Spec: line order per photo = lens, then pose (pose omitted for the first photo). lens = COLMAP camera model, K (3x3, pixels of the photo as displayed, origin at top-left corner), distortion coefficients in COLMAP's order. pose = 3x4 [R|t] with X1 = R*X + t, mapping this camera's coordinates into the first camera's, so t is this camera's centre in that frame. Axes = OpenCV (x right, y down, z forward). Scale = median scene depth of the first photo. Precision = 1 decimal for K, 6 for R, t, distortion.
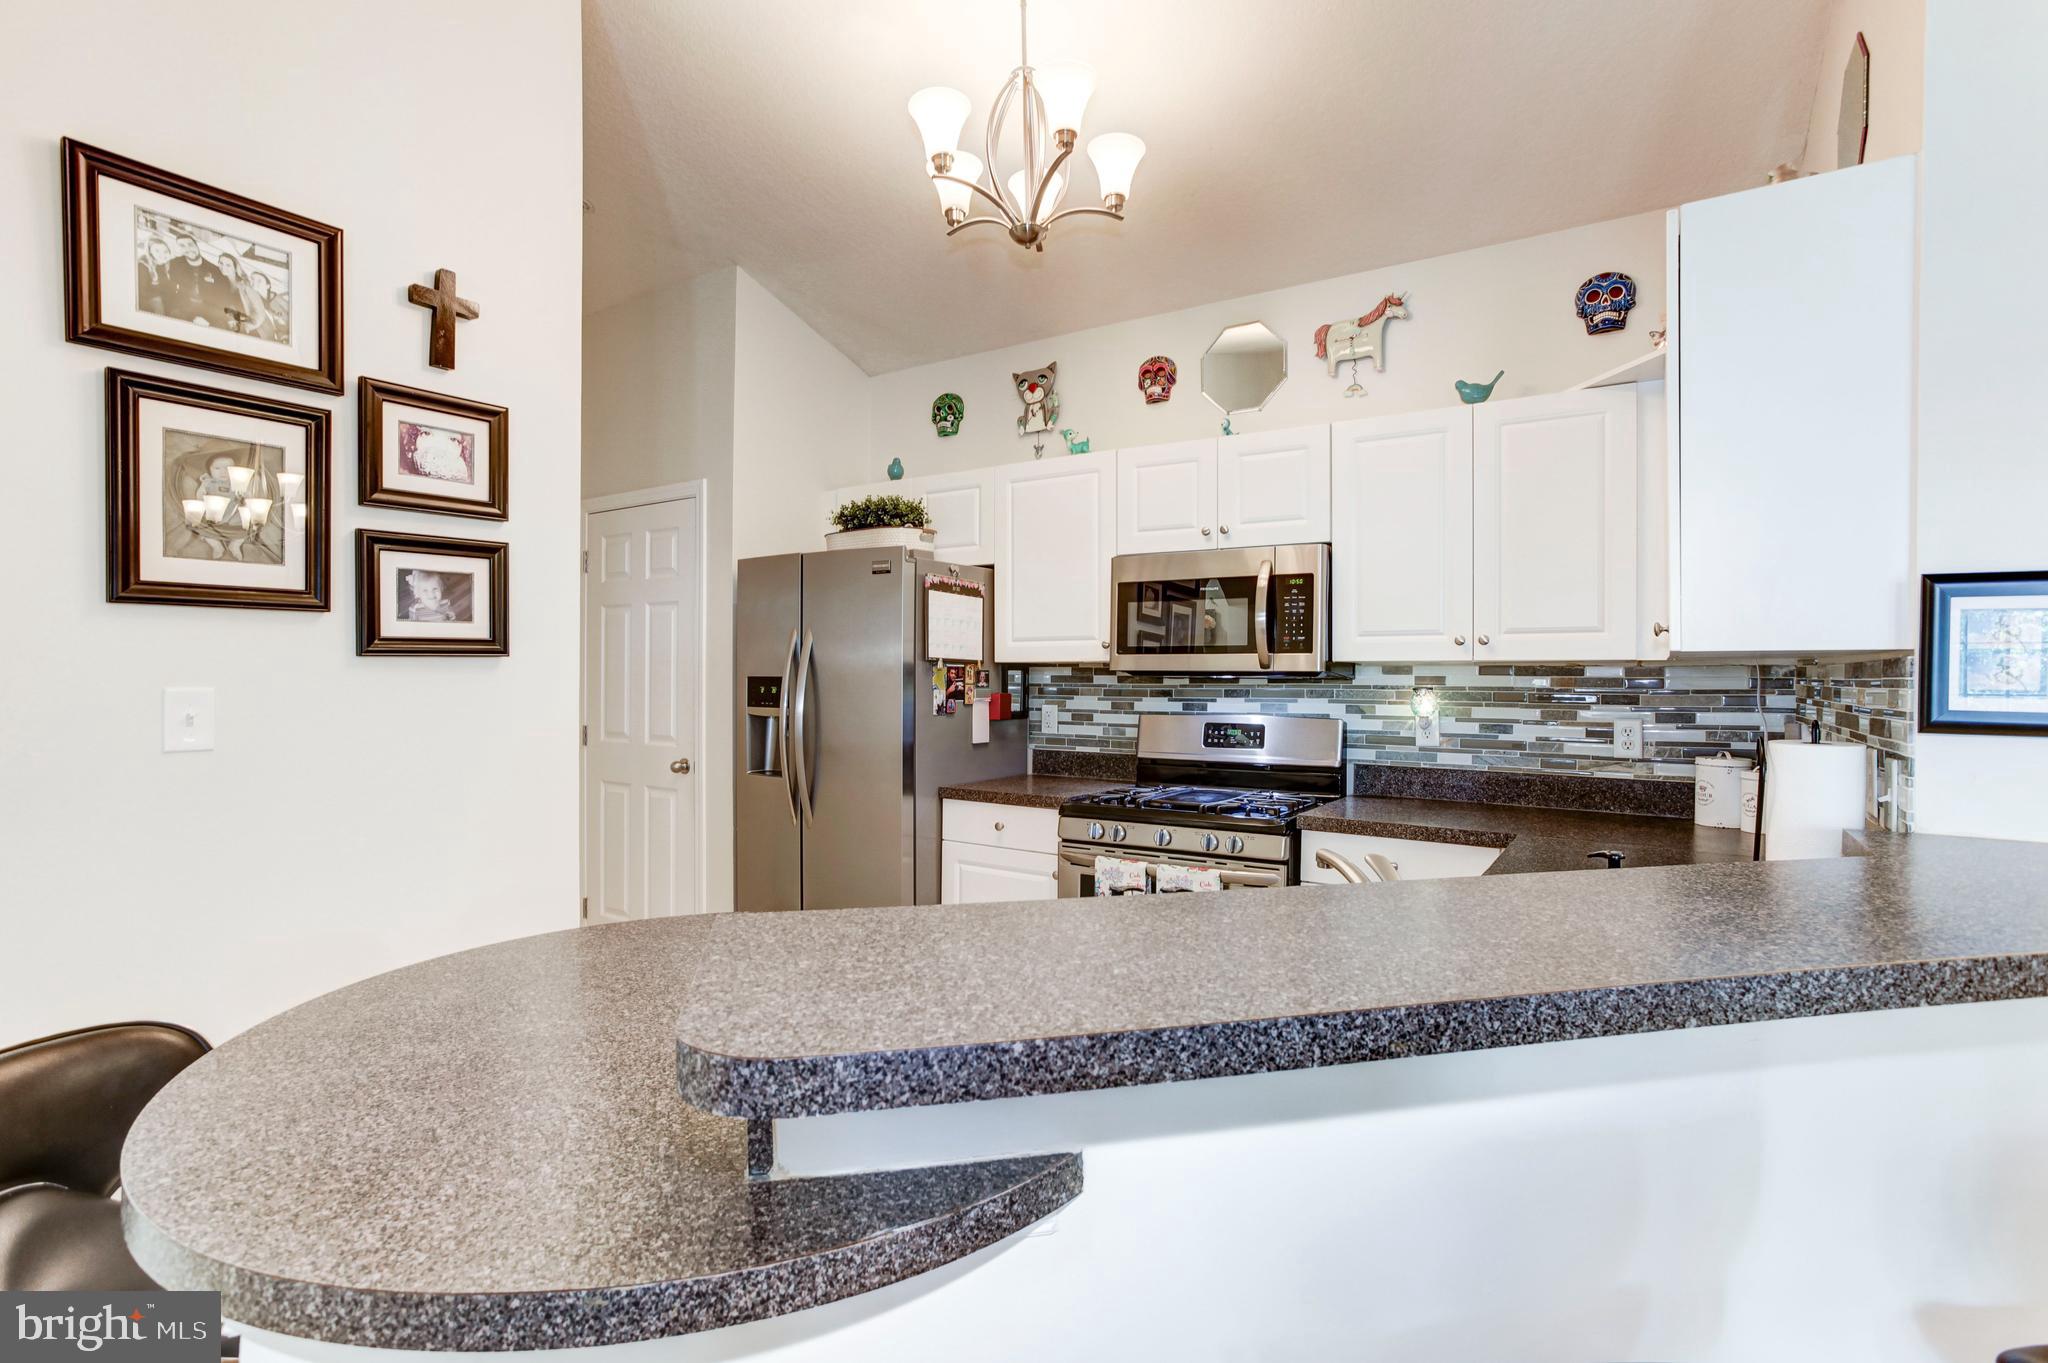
lens RADIAL K [[992.1, 0, 1036.5], [0, 992.1, 677.6], [0, 0, 1]] dist [-0.055449, 0.032895]
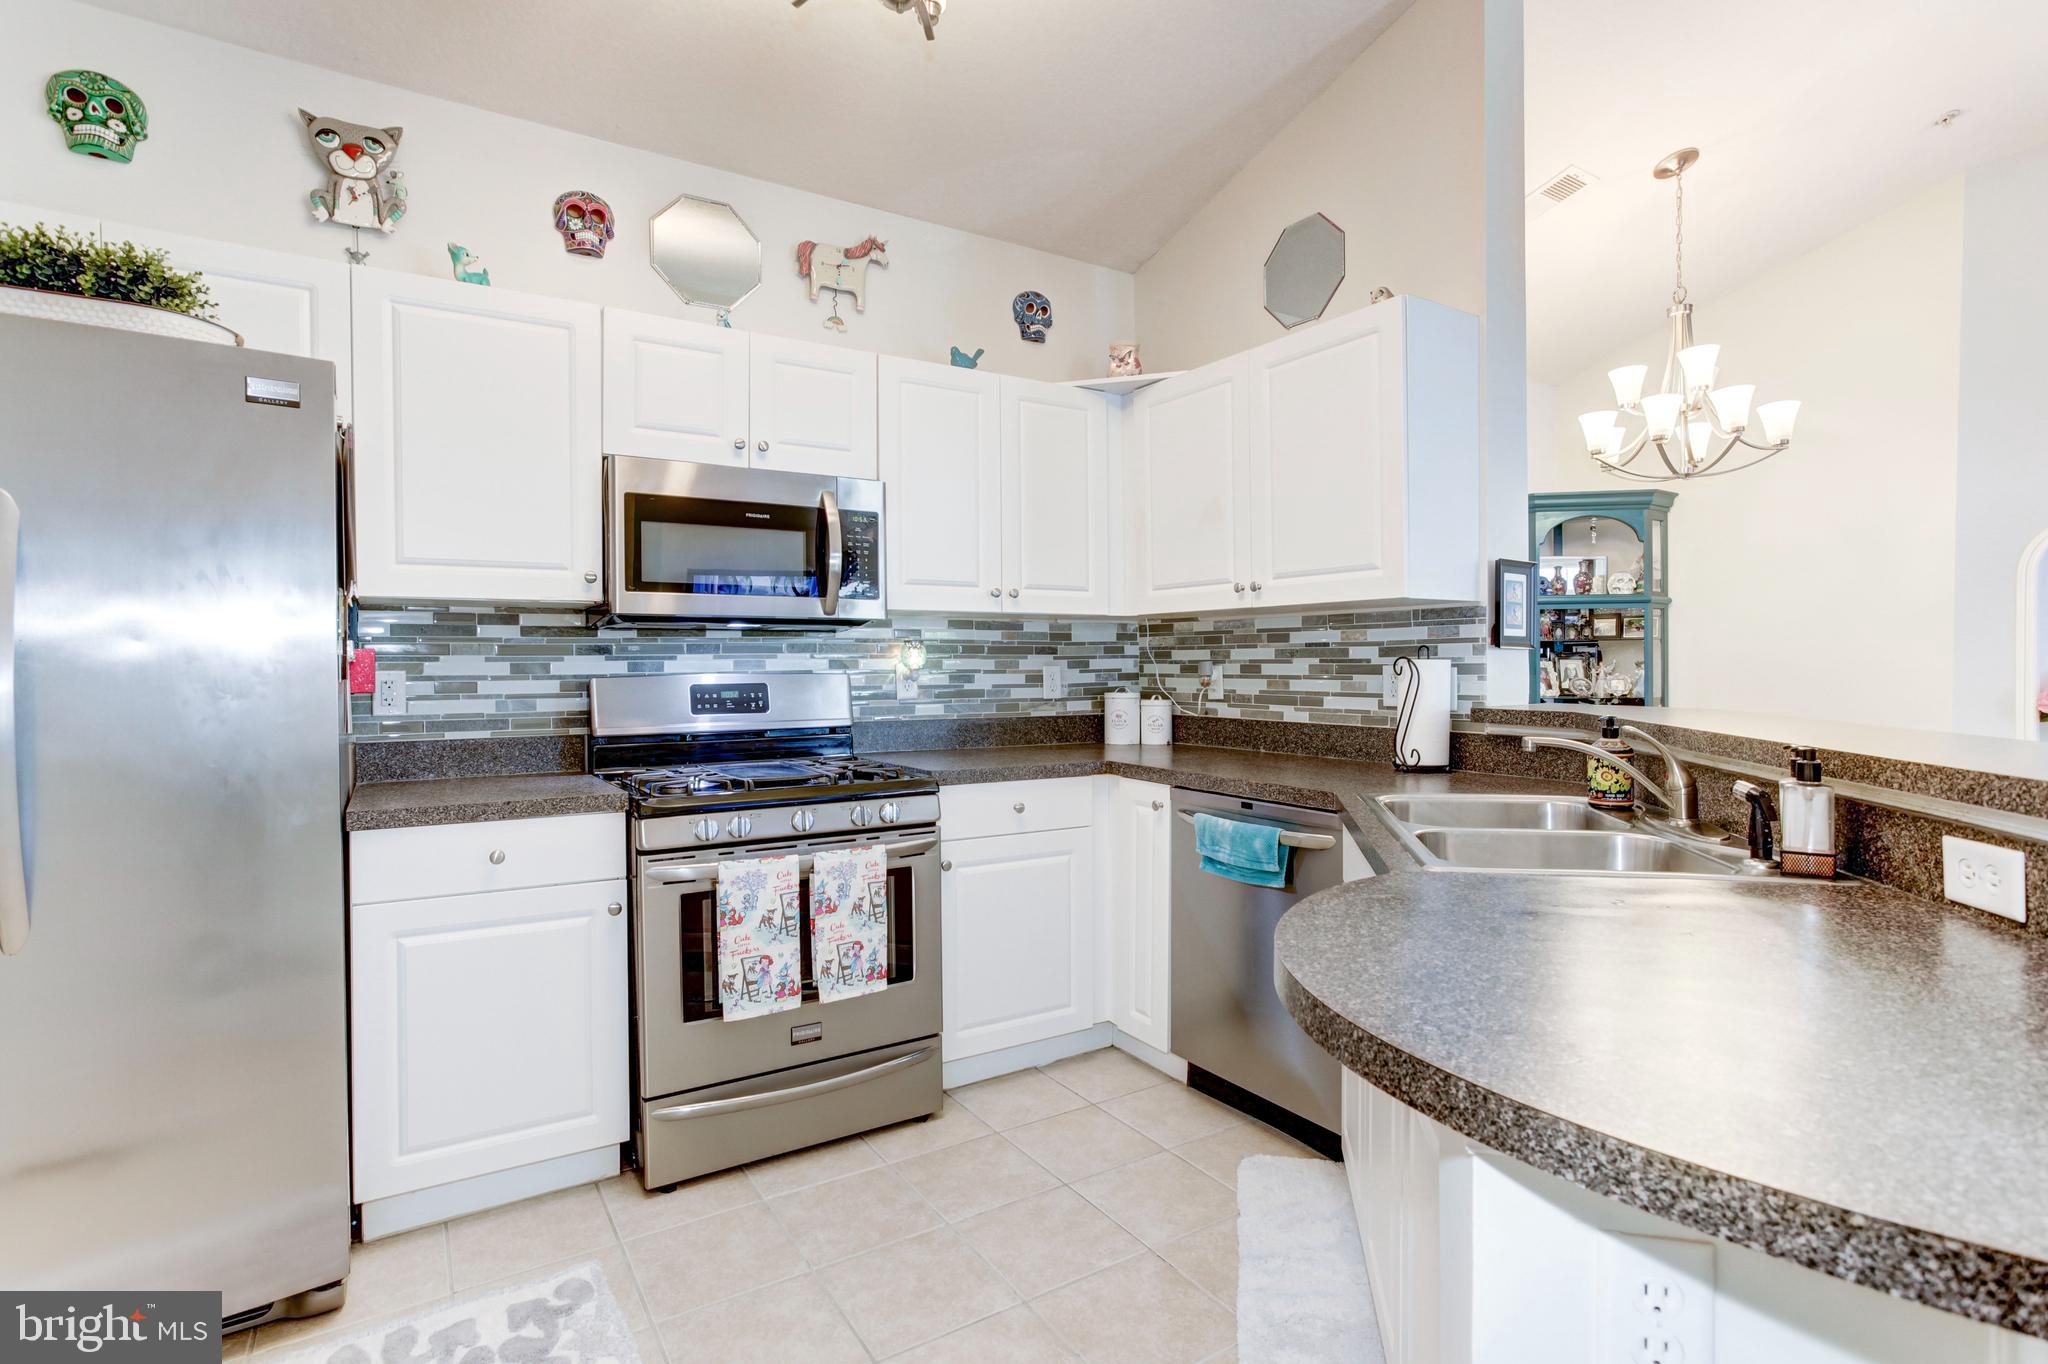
lens RADIAL K [[992.1, 0, 1036.5], [0, 992.1, 678.1], [0, 0, 1]] dist [-0.055449, 0.032895]
pose [[0.412798, -0.019865, 0.910606, -0.455168], [0.010647, 0.999799, 0.016984, 0.031255], [-0.910760, 0.002684, 0.412926, 0.440802]]
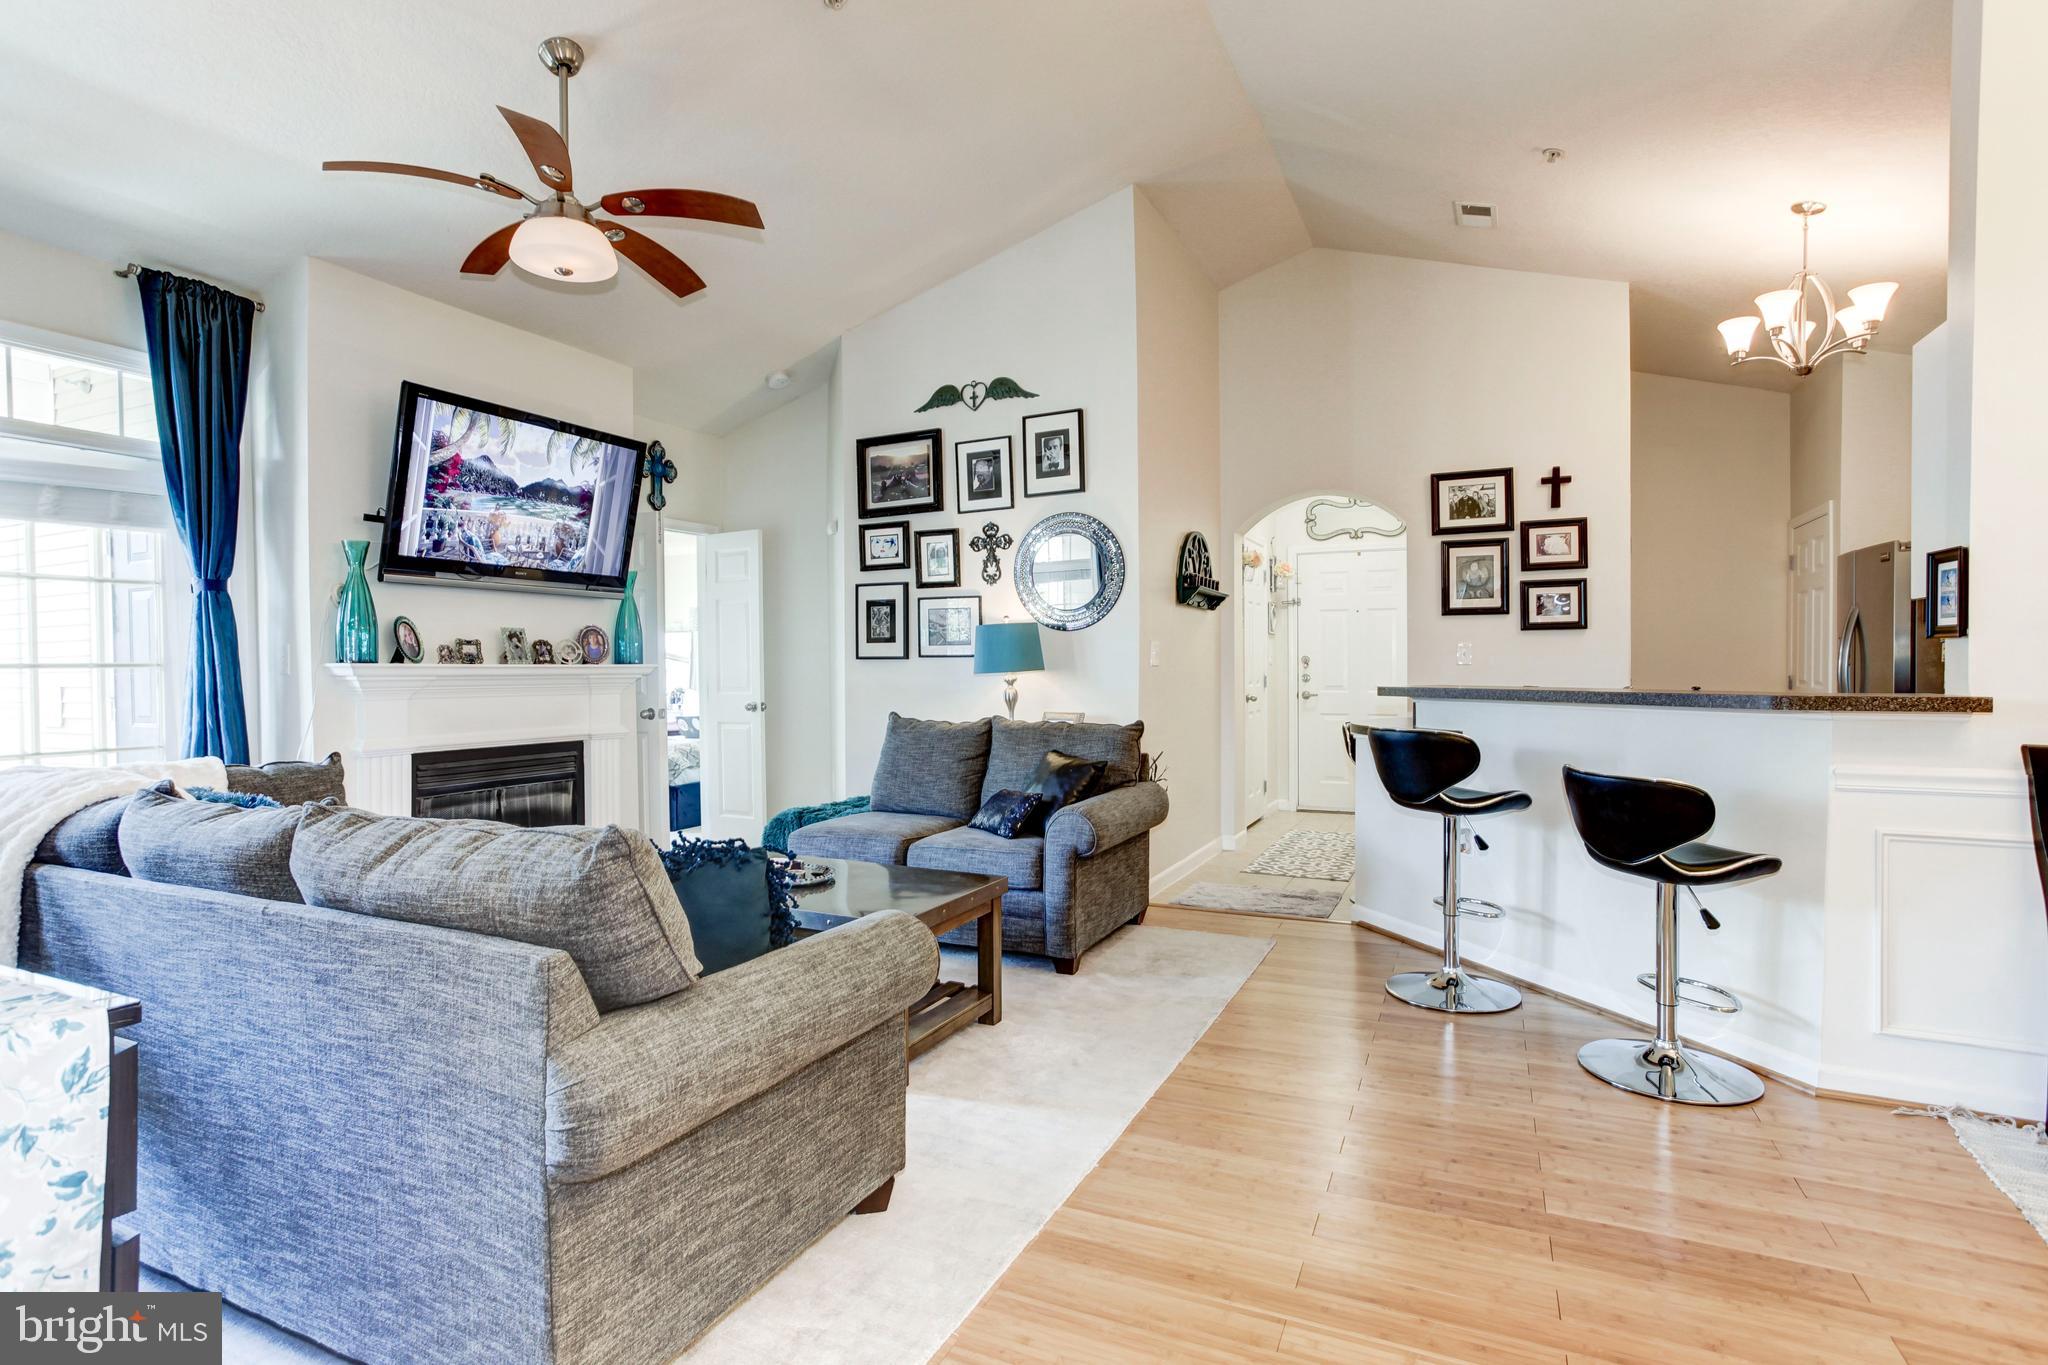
lens RADIAL K [[998.8, 0, 1014.1], [0, 998.8, 671.6], [0, 0, 1]] dist [-0.049969, 0.039196]
pose [[0.124163, 0.005456, -0.992247, 1.090201], [-0.001492, 0.999985, 0.005312, 0.047139], [0.992261, 0.000821, 0.124169, -0.409775]]
